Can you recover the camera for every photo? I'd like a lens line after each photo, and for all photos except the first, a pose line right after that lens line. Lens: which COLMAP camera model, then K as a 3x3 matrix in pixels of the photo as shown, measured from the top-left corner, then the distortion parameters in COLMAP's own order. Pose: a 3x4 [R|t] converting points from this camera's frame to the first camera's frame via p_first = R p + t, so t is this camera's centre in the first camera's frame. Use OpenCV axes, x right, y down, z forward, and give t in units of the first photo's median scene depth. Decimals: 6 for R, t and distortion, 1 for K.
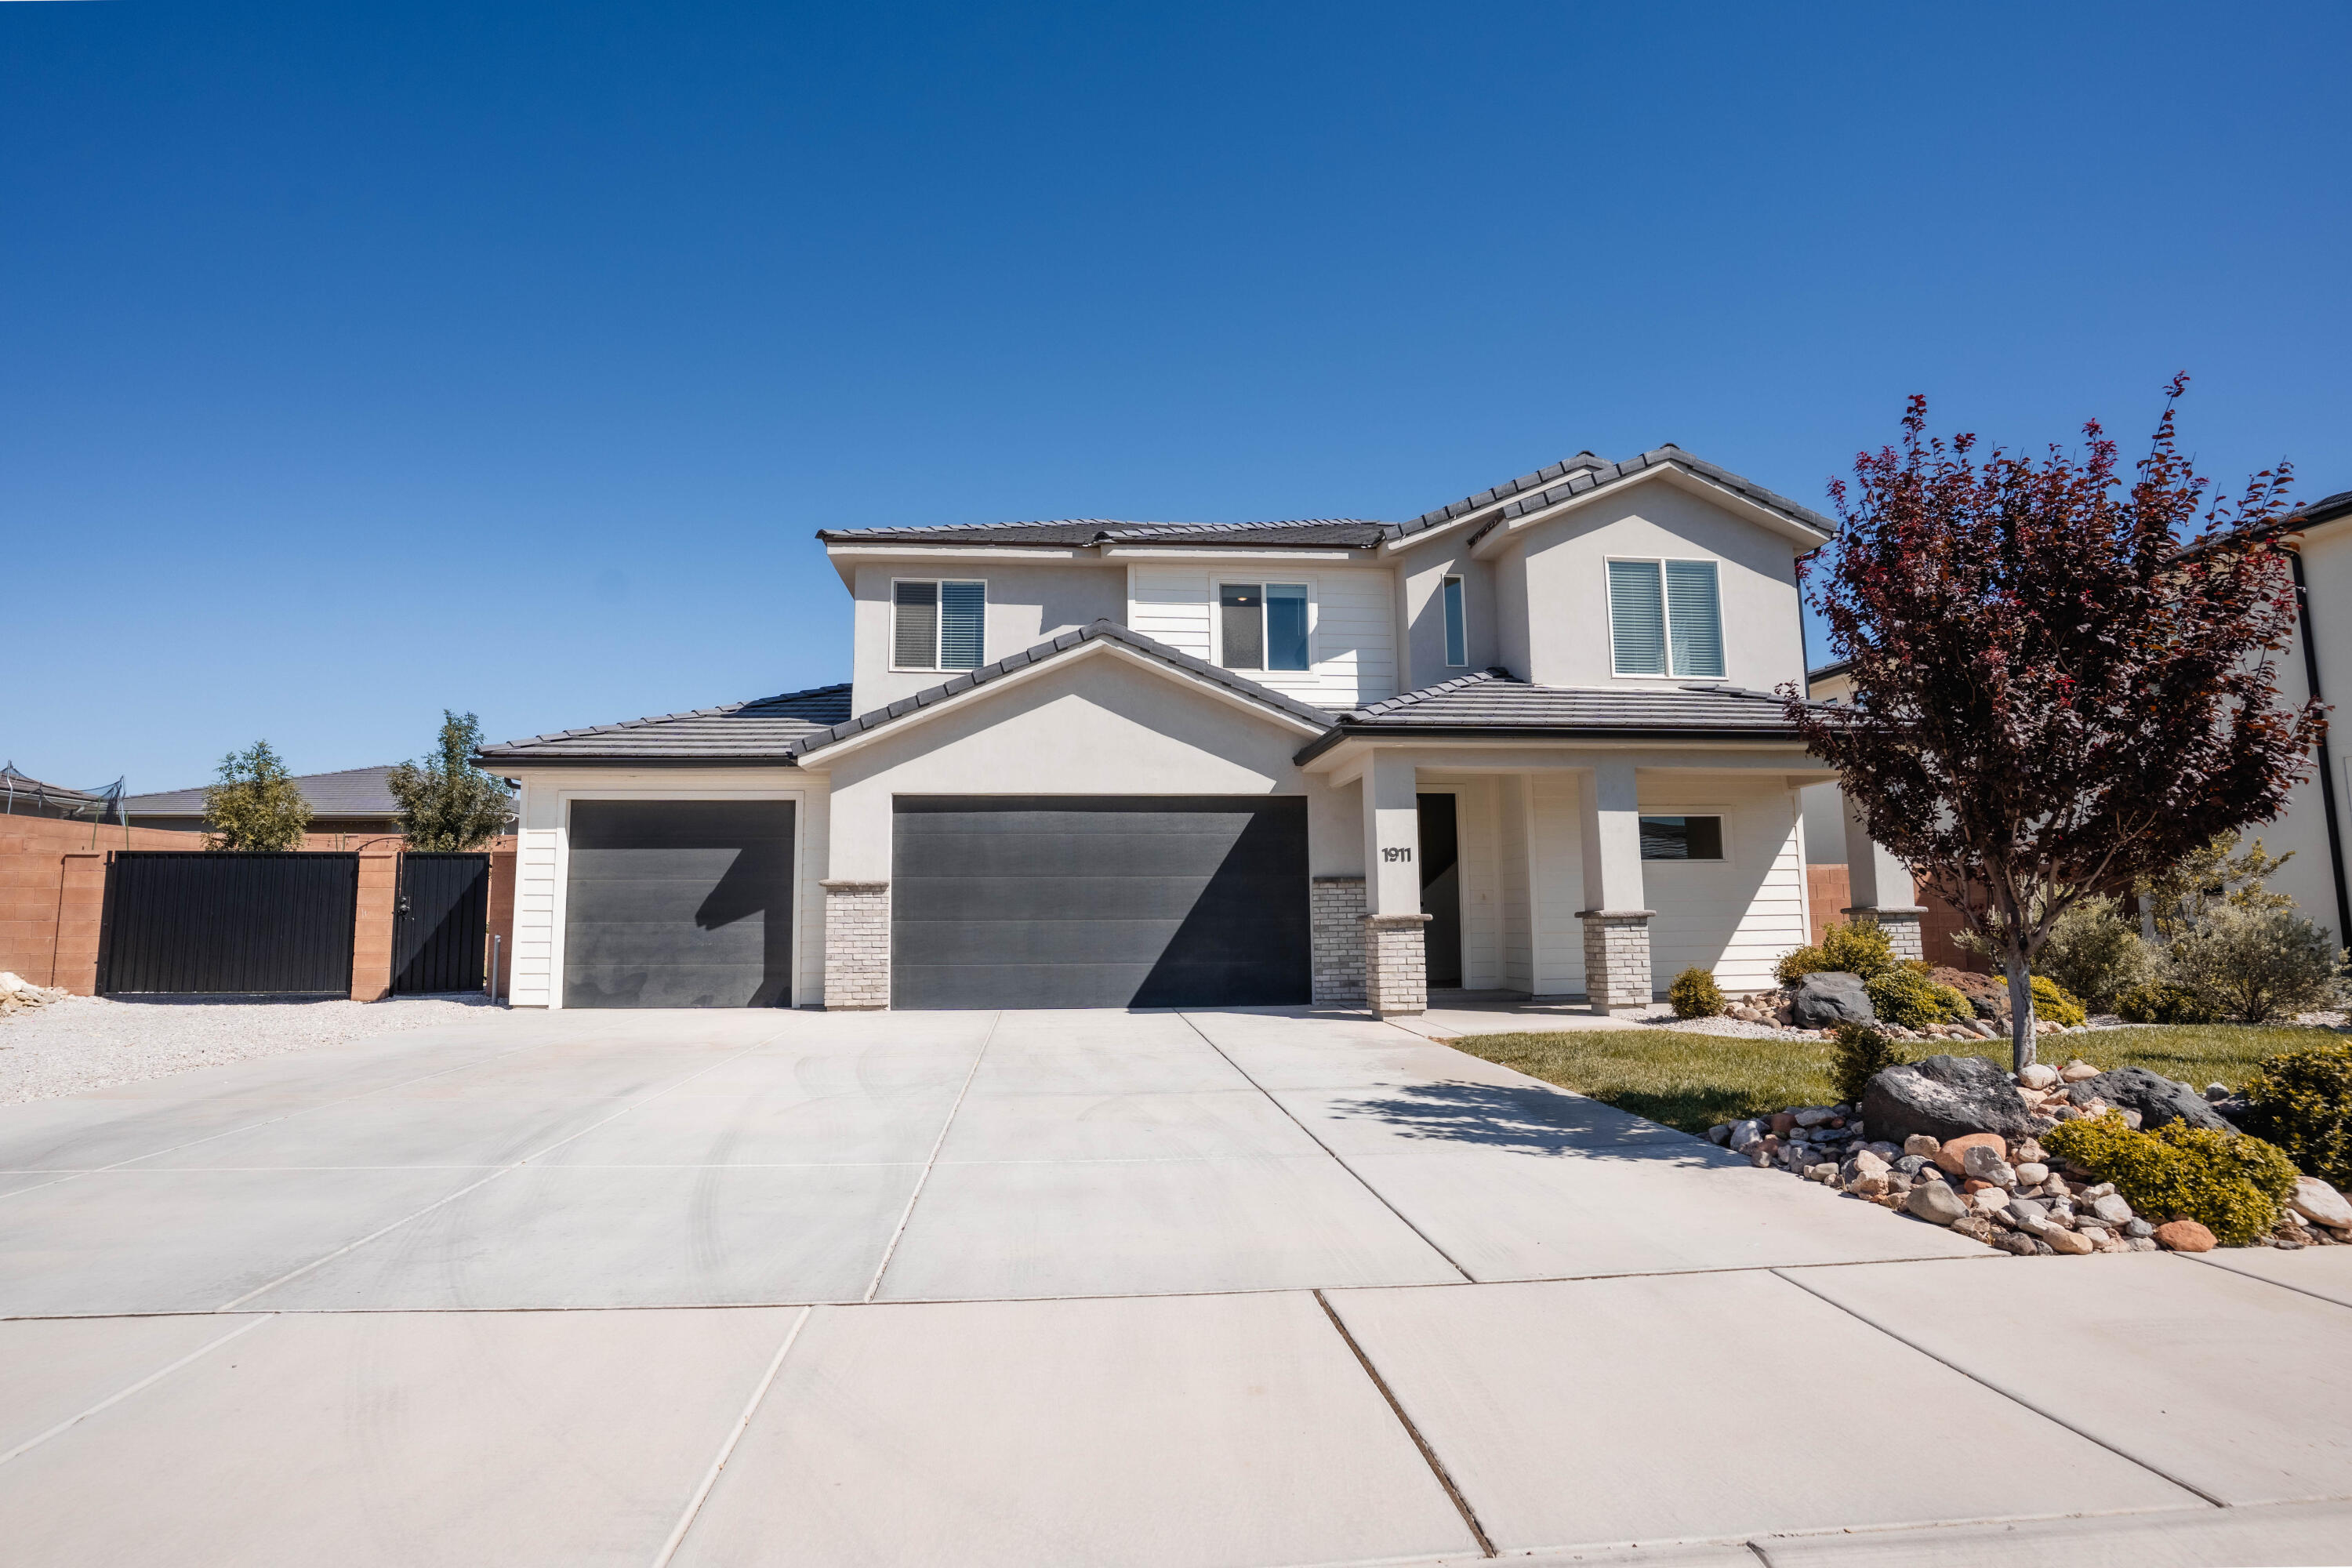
lens RADIAL K [[1169.1, 0, 1176.0], [0, 1169.1, 784.0], [0, 0, 1]] dist [-0.039104, 0.000598]
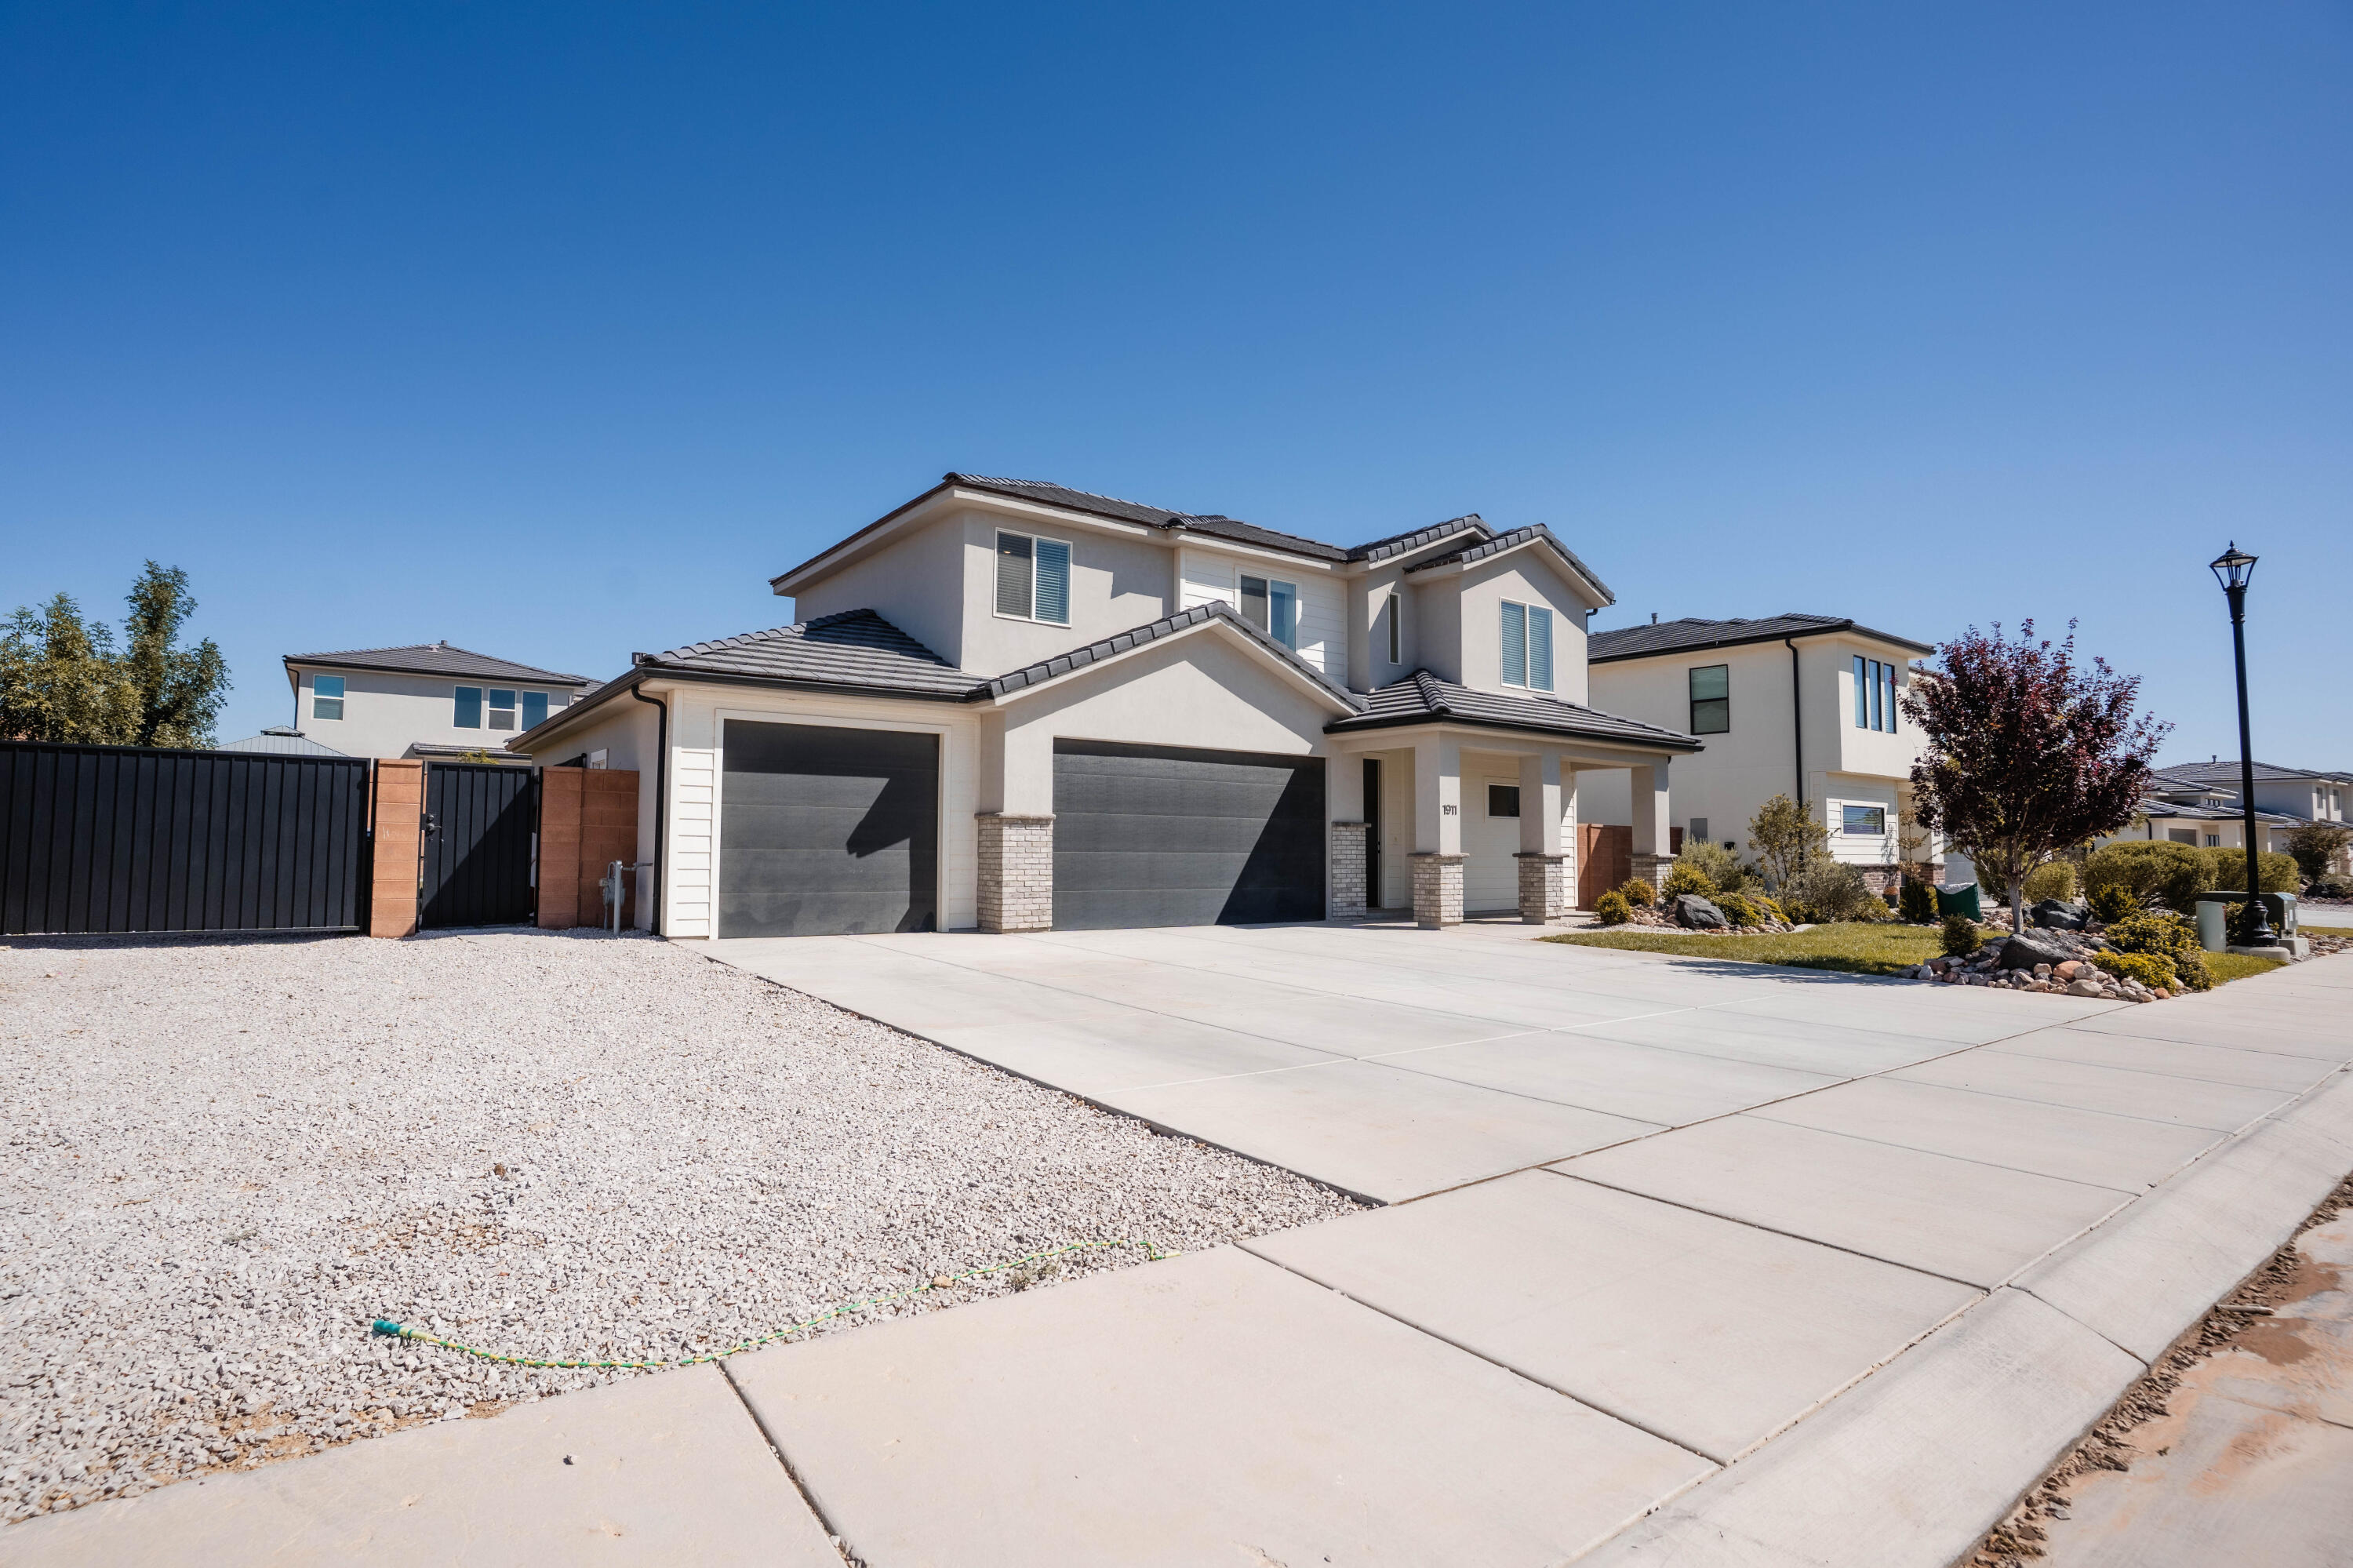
lens RADIAL K [[1157.9, 0, 1176.5], [0, 1157.9, 784.0], [0, 0, 1]] dist [-0.033859, -0.000213]
pose [[0.853062, 0.045224, 0.519846, -0.687936], [-0.077620, 0.996151, 0.040714, -0.000402], [-0.516004, -0.075082, 0.853289, 0.005158]]
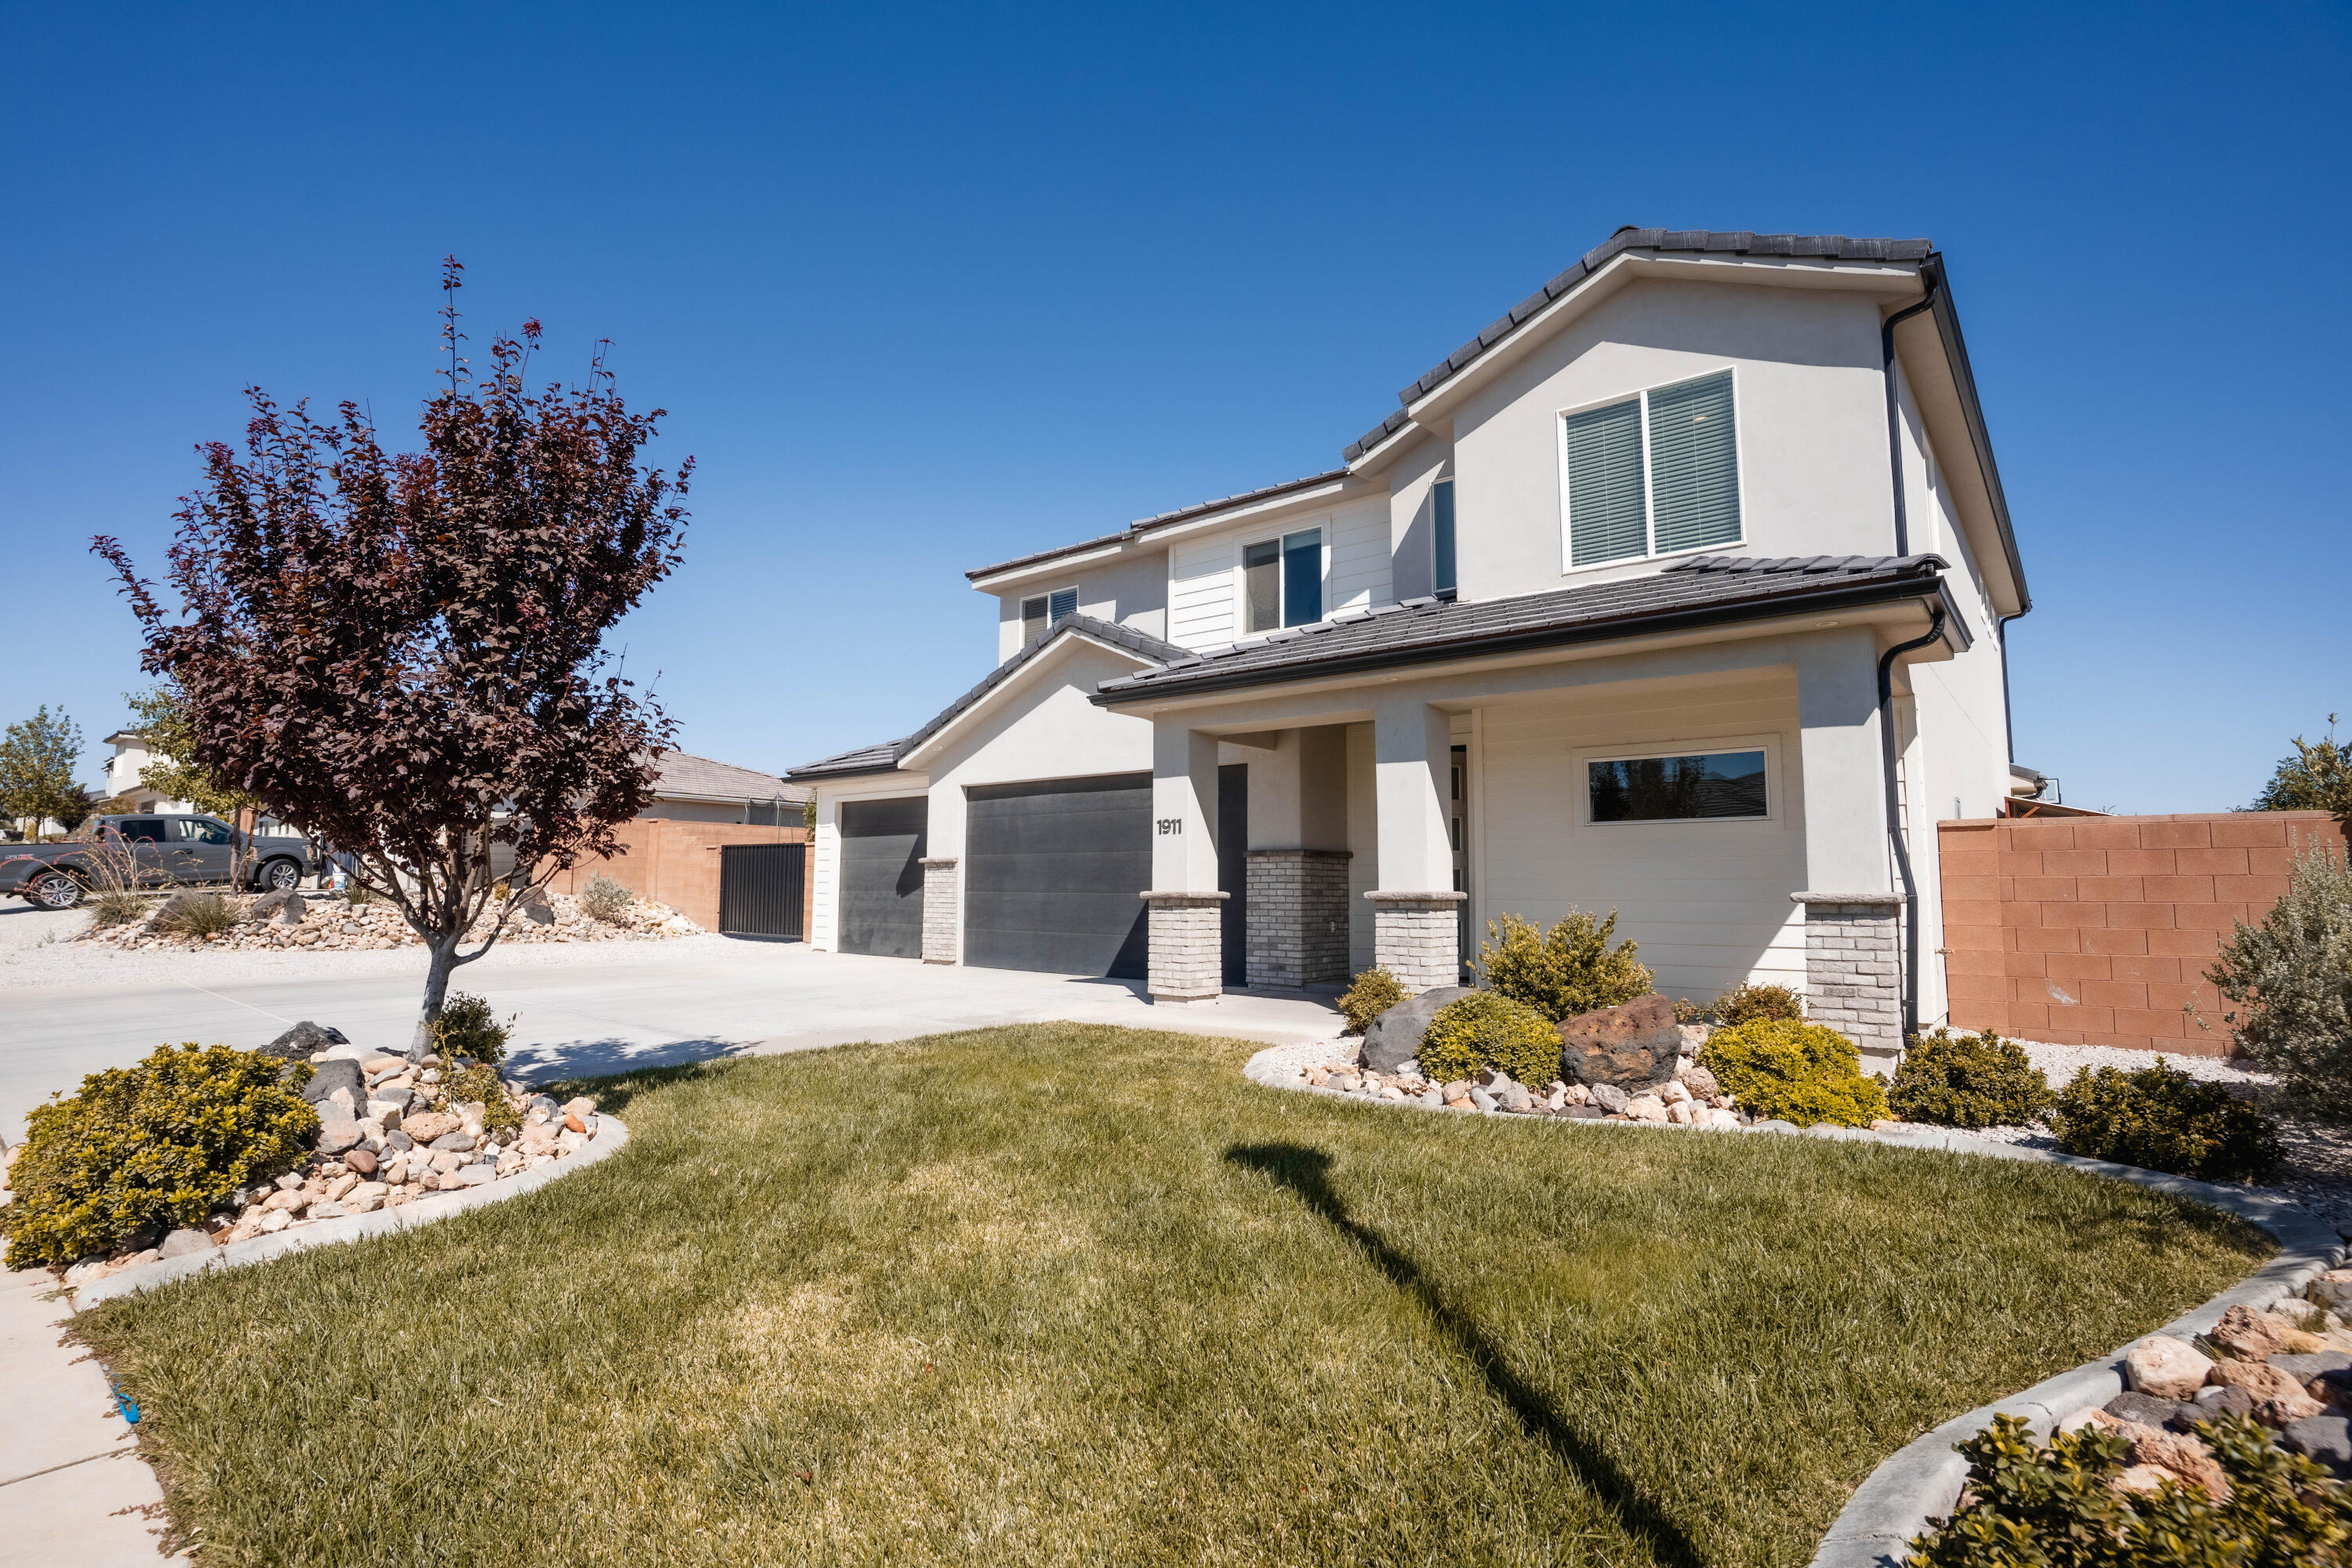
lens RADIAL K [[1147.2, 0, 1176.0], [0, 1147.2, 784.0], [0, 0, 1]] dist [-0.002029, -0.000020]
pose [[0.706930, -0.053172, -0.705282, 0.718634], [0.069915, 0.997540, -0.005128, 0.027460], [0.703819, -0.045684, 0.708908, 0.310531]]
